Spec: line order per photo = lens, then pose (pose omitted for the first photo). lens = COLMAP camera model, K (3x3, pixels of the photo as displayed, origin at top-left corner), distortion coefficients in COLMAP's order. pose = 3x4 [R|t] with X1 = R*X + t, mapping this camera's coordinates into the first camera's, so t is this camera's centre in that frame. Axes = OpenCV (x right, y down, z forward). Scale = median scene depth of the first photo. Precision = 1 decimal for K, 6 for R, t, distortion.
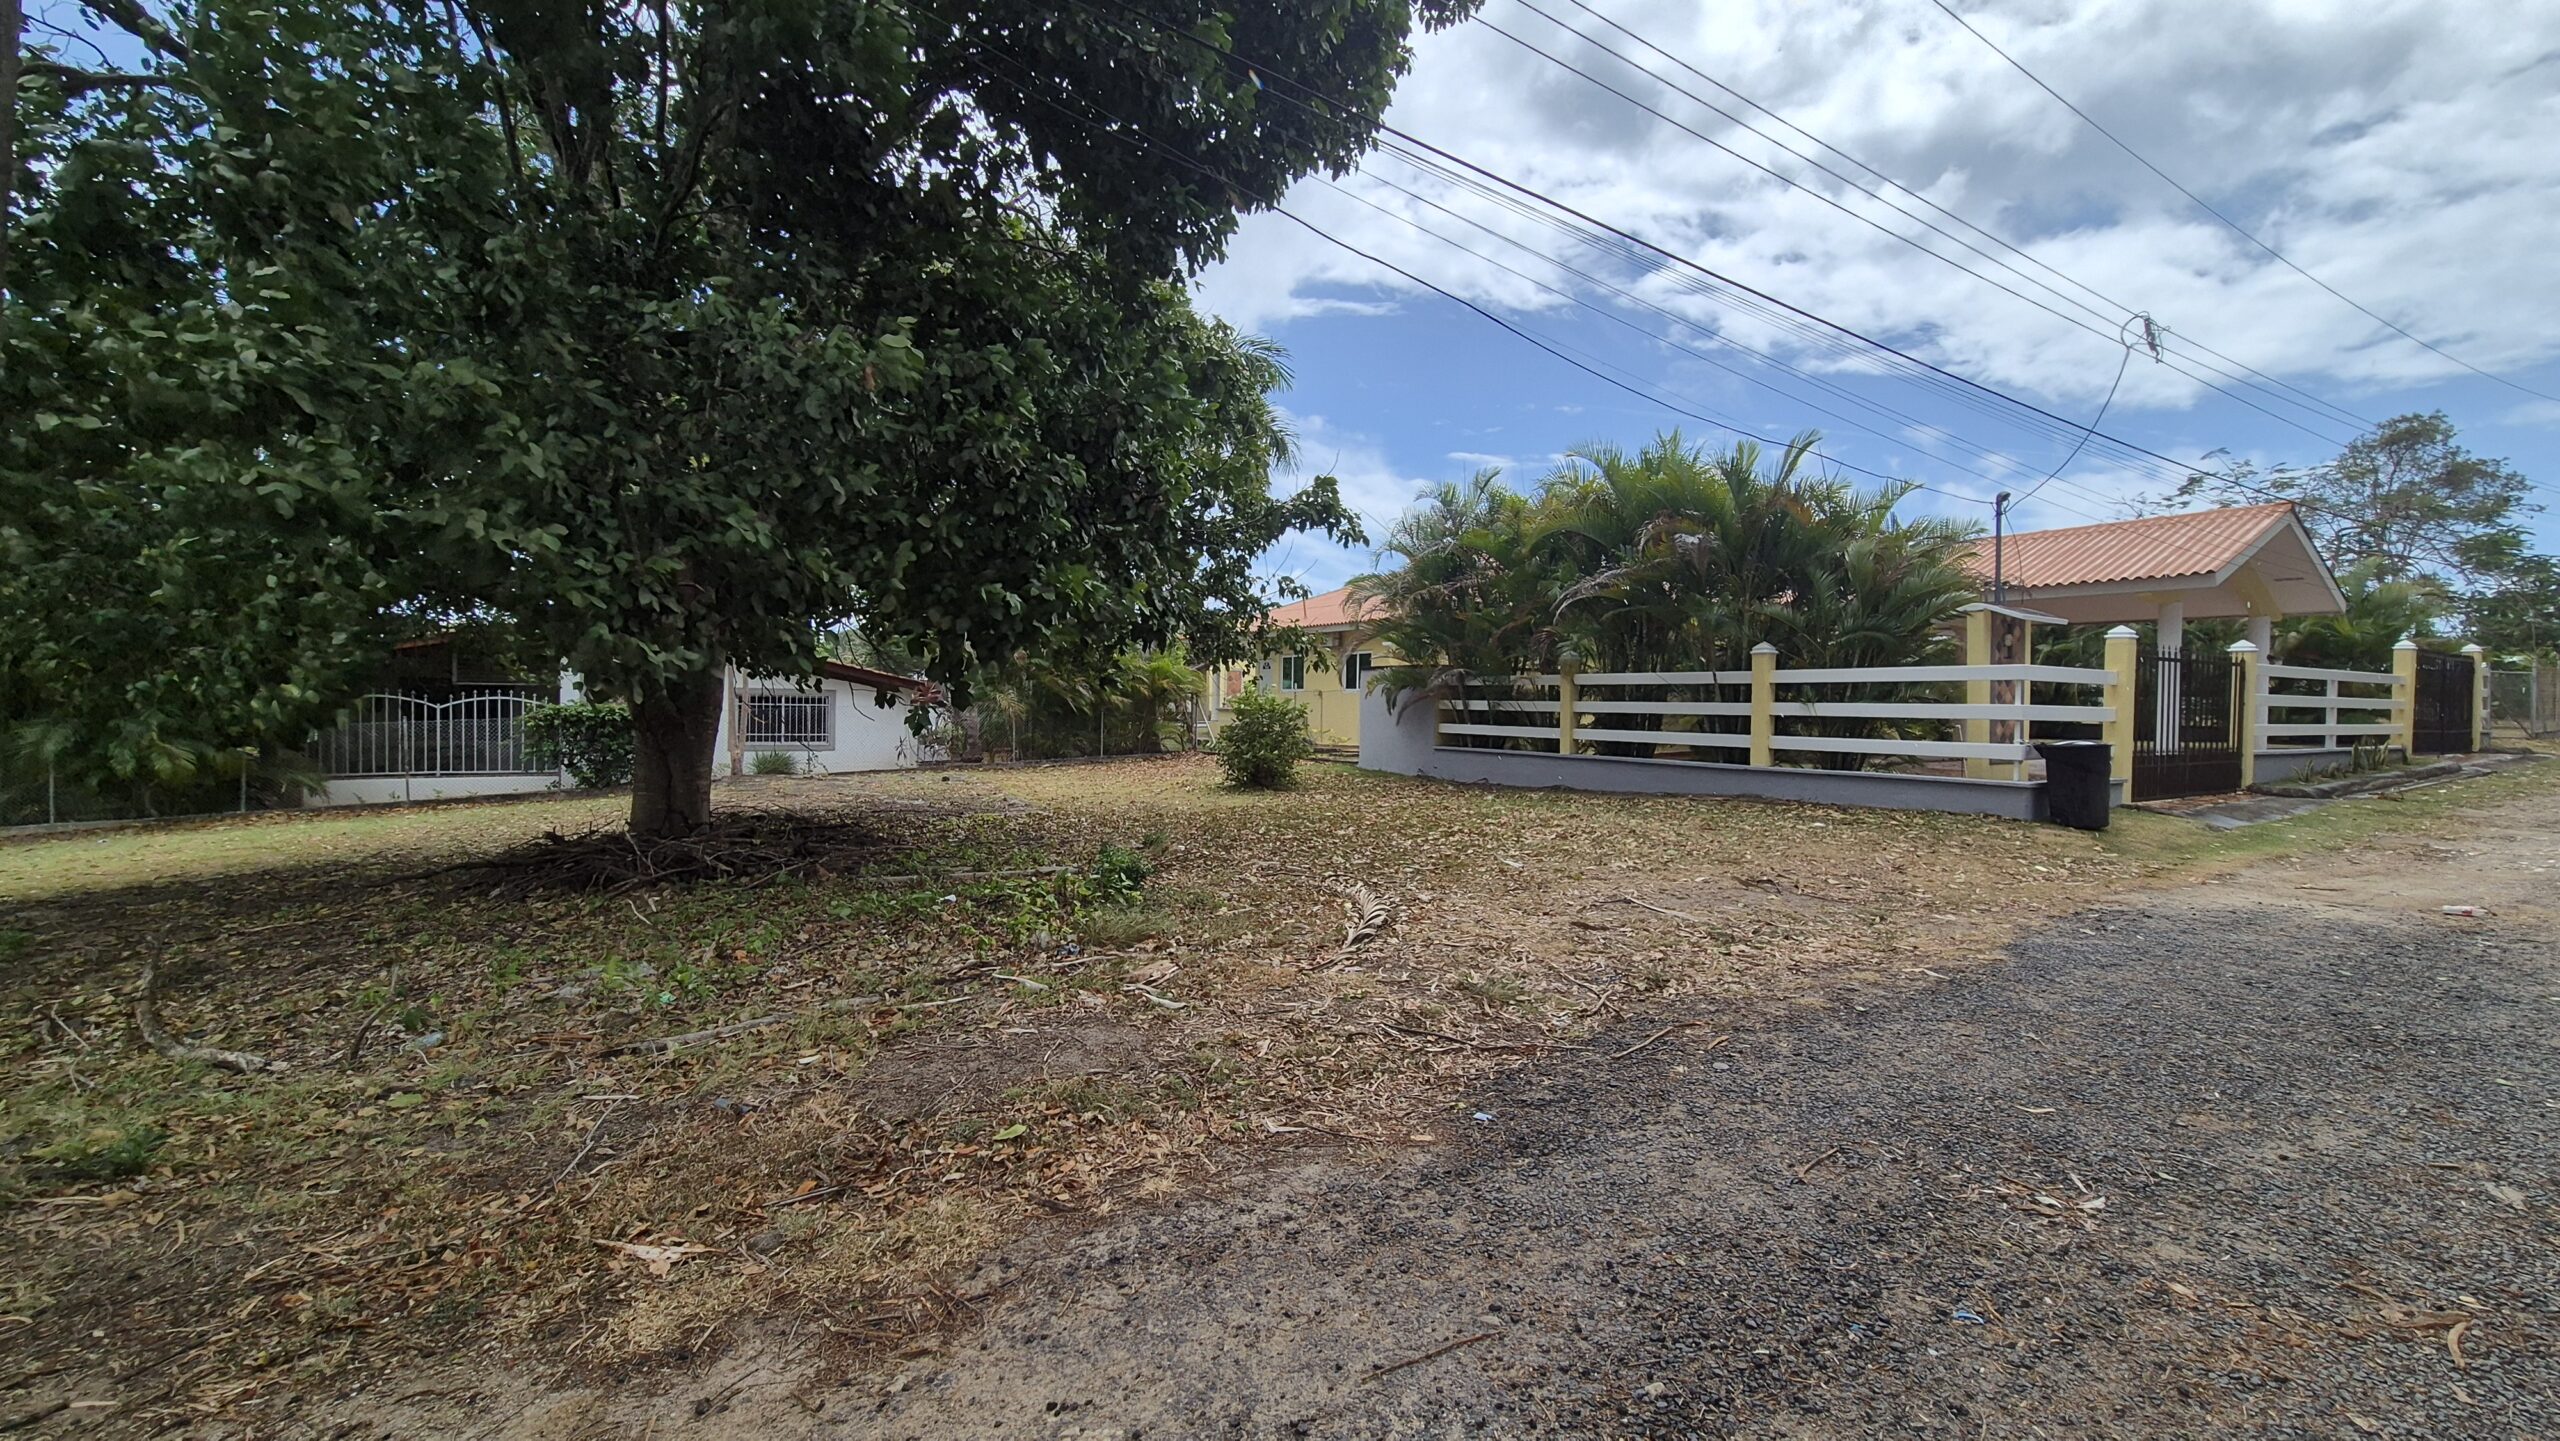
lens RADIAL K [[1018.4, 0, 1295.8], [0, 1018.4, 716.6], [0, 0, 1]] dist [-0.000268, 0.000113]
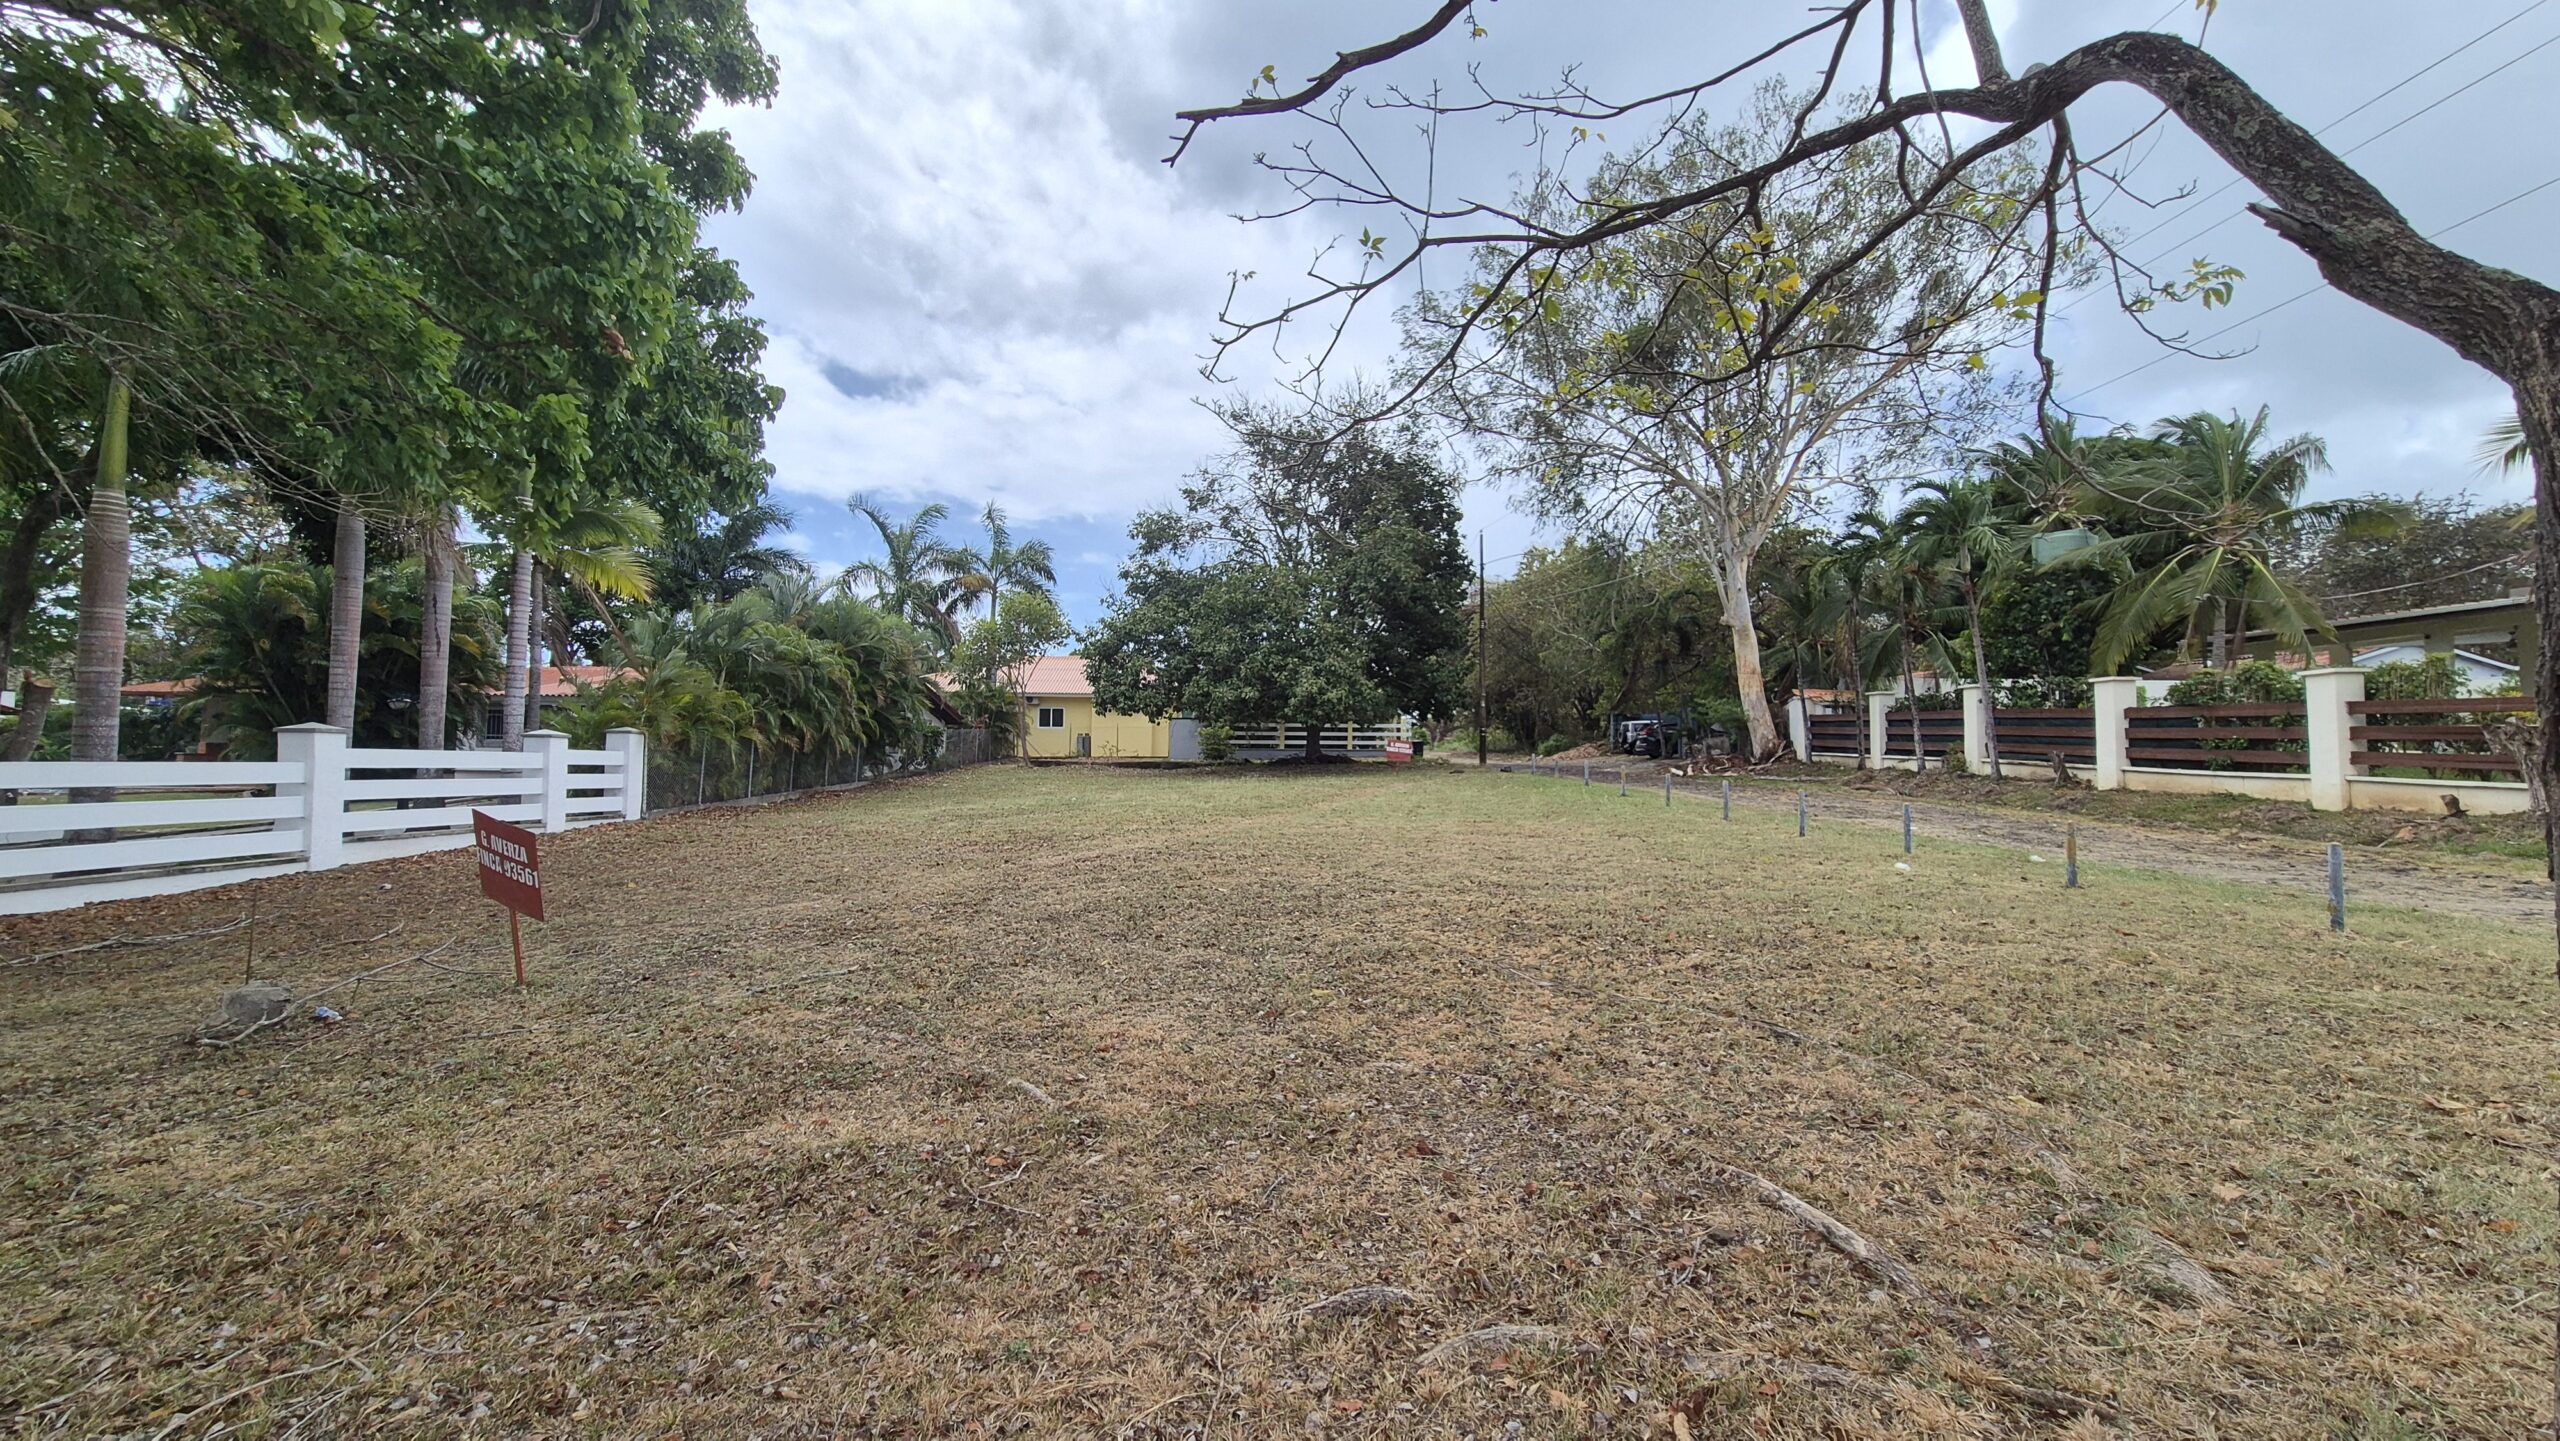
lens RADIAL K [[1049.7, 0, 1287.1], [0, 1049.7, 702.3], [0, 0, 1]] dist [-0.001310, 0.001167]
pose [[0.498404, 0.043231, 0.865867, -3.044693], [0.012185, 0.998308, -0.056857, 0.094594], [-0.866860, 0.038889, 0.497033, -0.738322]]
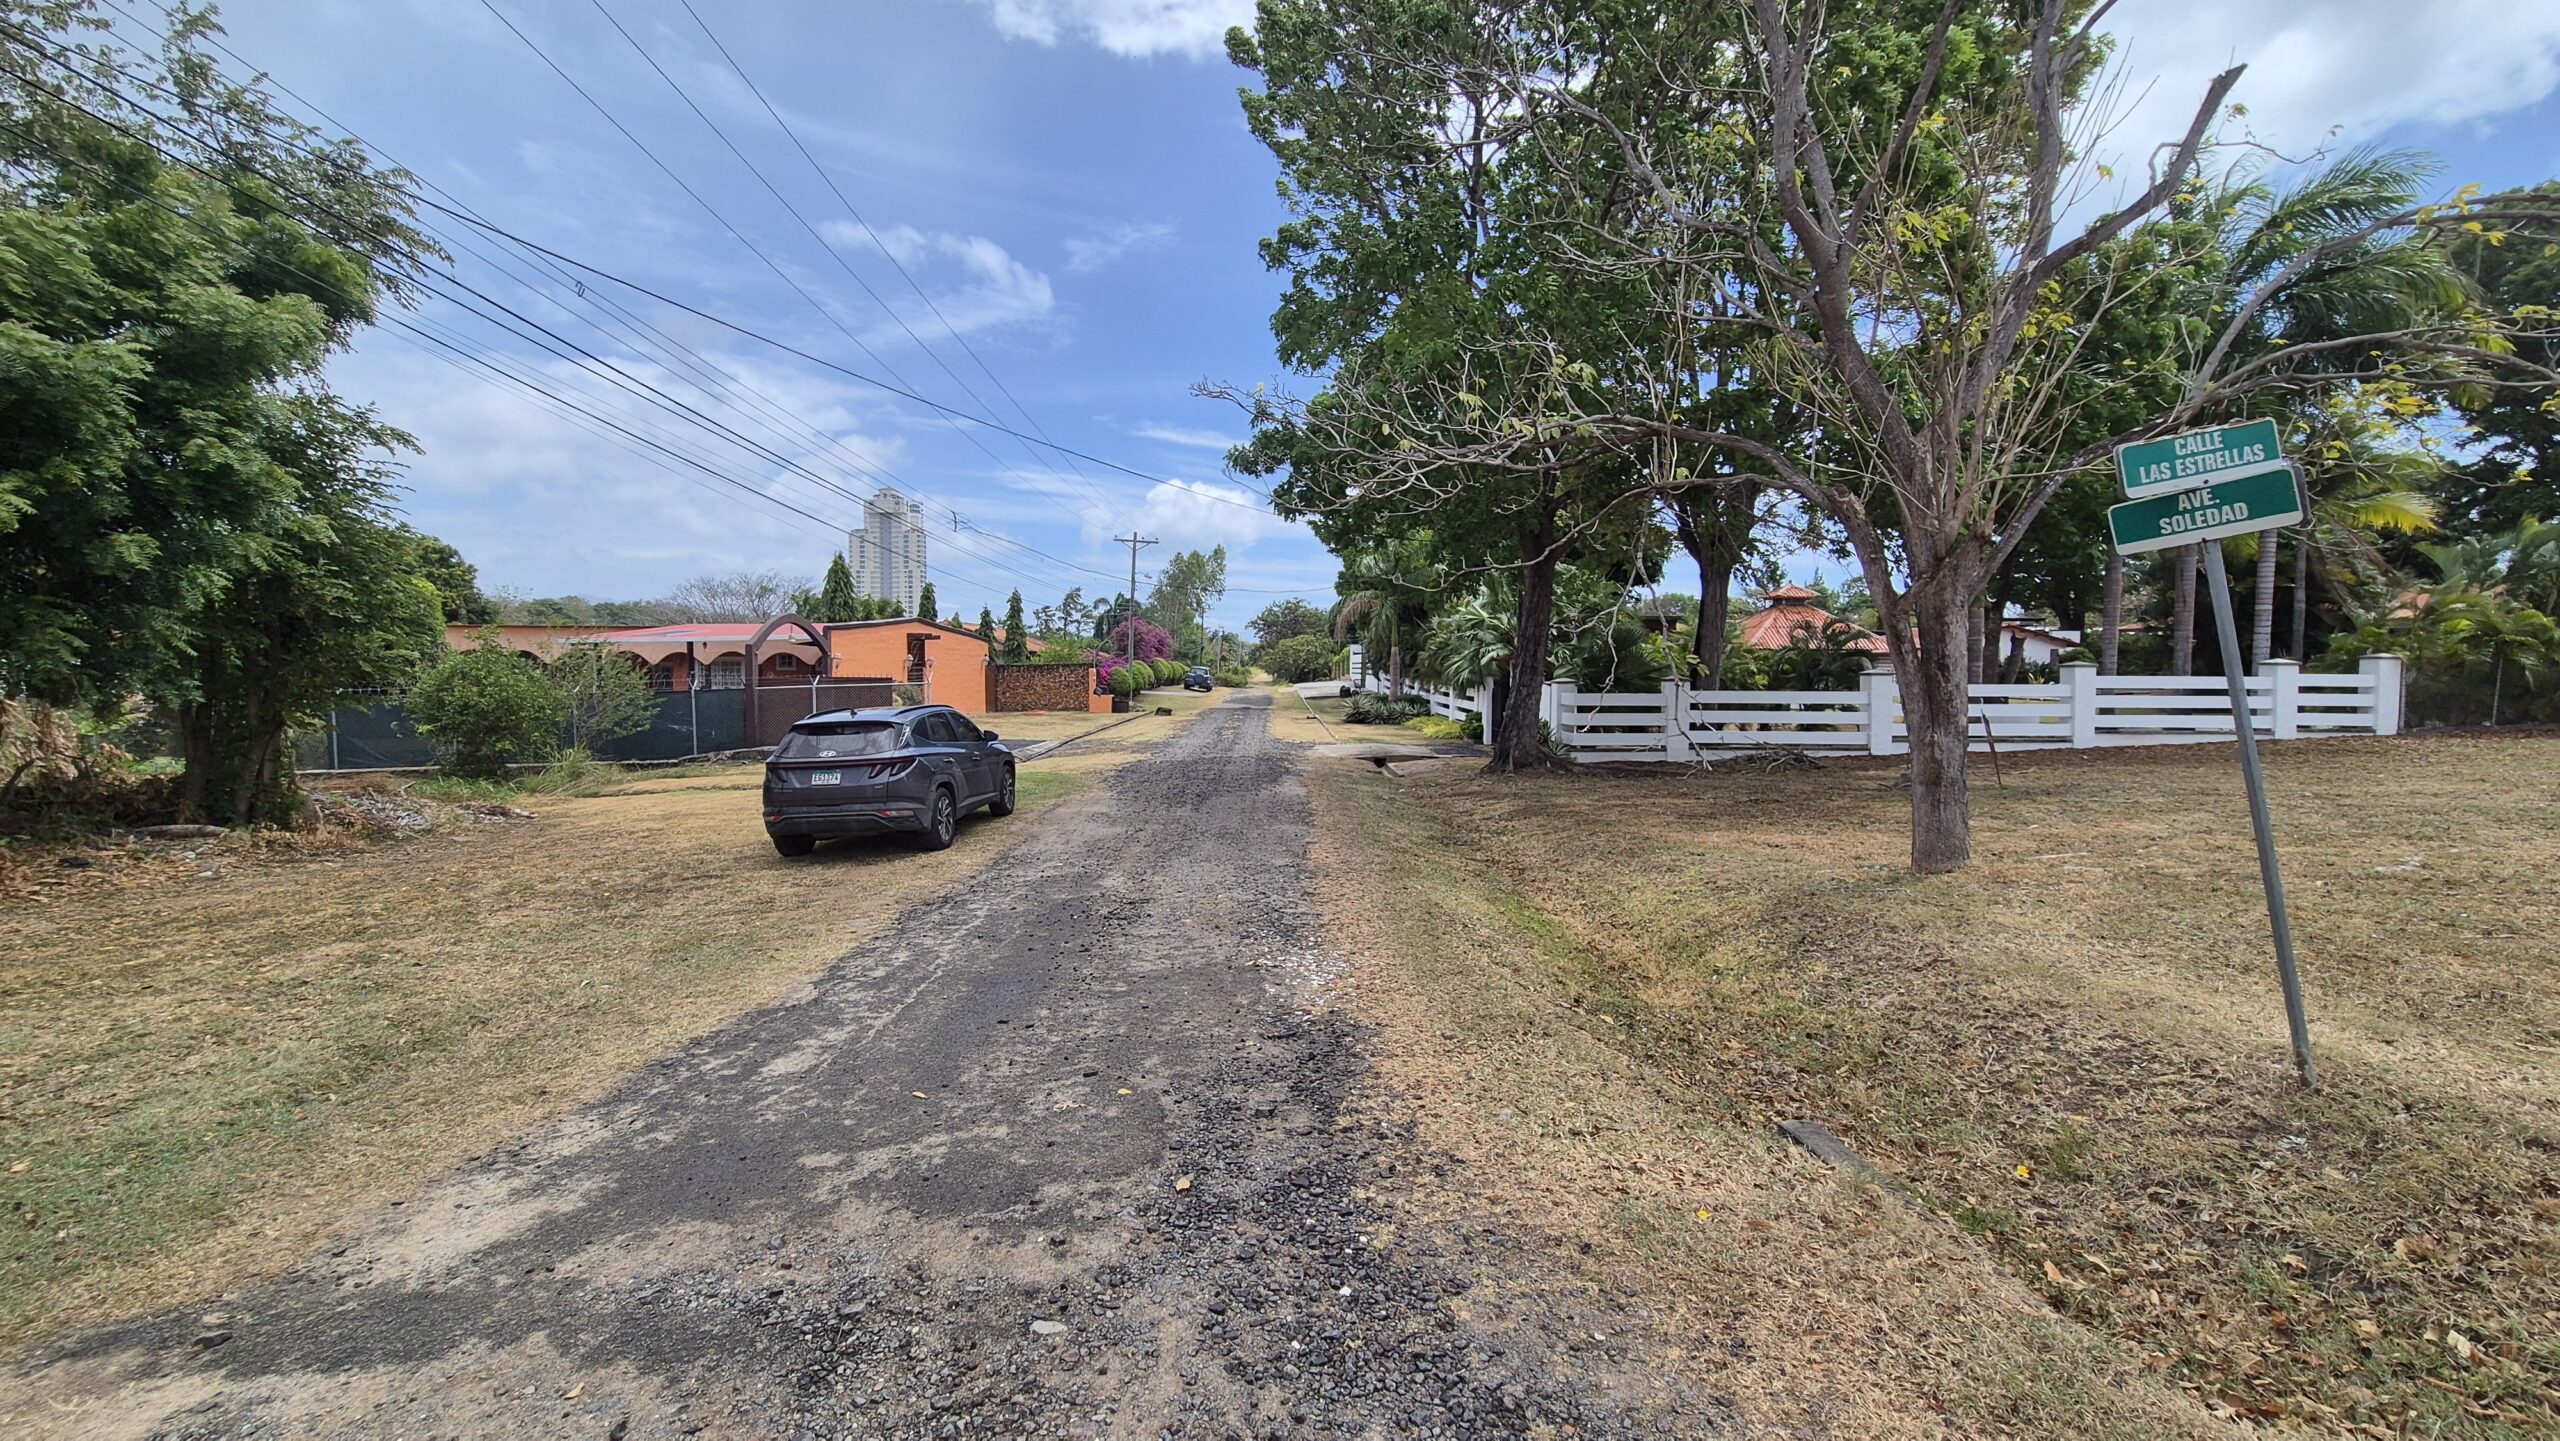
lens RADIAL K [[1049.7, 0, 1286.9], [0, 1049.7, 718.1], [0, 0, 1]] dist [-0.001310, 0.001167]
pose [[0.861603, 0.013709, -0.507398, -2.878947], [0.000394, 0.999617, 0.027677, 0.090573], [0.507583, -0.024046, 0.861267, -1.544842]]
